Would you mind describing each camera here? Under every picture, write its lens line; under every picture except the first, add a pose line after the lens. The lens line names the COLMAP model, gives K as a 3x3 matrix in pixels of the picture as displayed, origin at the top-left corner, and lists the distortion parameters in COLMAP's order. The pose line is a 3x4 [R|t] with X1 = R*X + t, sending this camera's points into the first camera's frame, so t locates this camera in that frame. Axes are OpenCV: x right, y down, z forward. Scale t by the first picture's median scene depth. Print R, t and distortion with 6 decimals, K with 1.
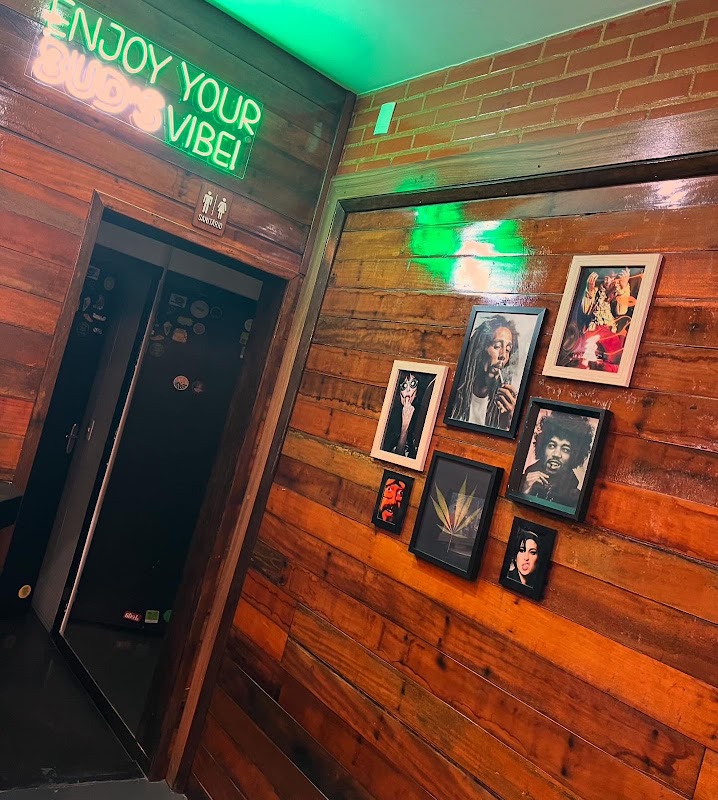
lens RADIAL K [[736.6, 0, 364.6], [0, 736.6, 397.9], [0, 0, 1]] dist [0.018002, 0.000000]
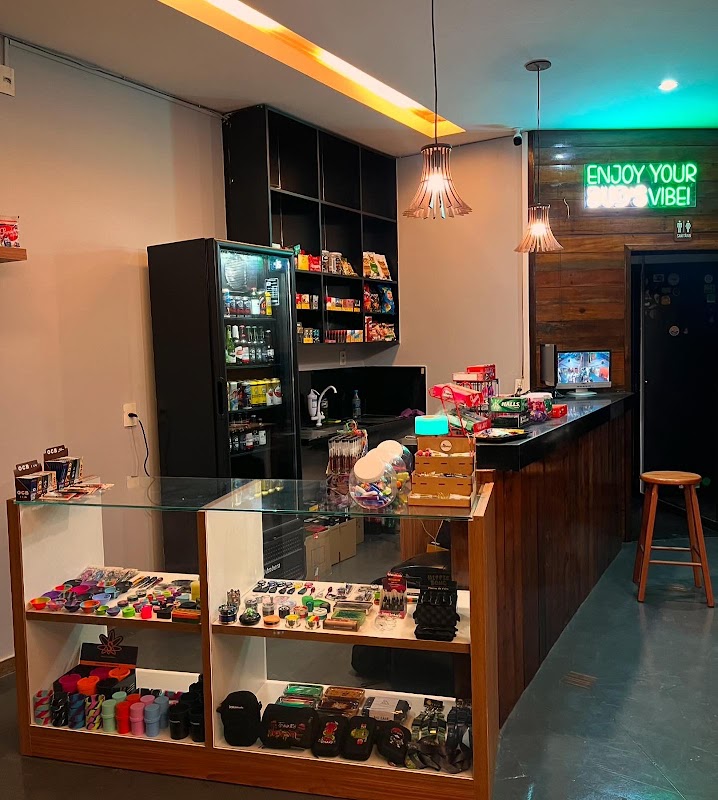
lens RADIAL K [[736.6, 0, 368.1], [0, 736.6, 399.1], [0, 0, 1]] dist [0.018002, 0.000000]
pose [[0.798452, -0.232033, -0.555549, 0.098568], [0.251405, 0.966947, -0.042531, 0.038527], [0.547055, -0.105709, 0.830395, -1.061304]]
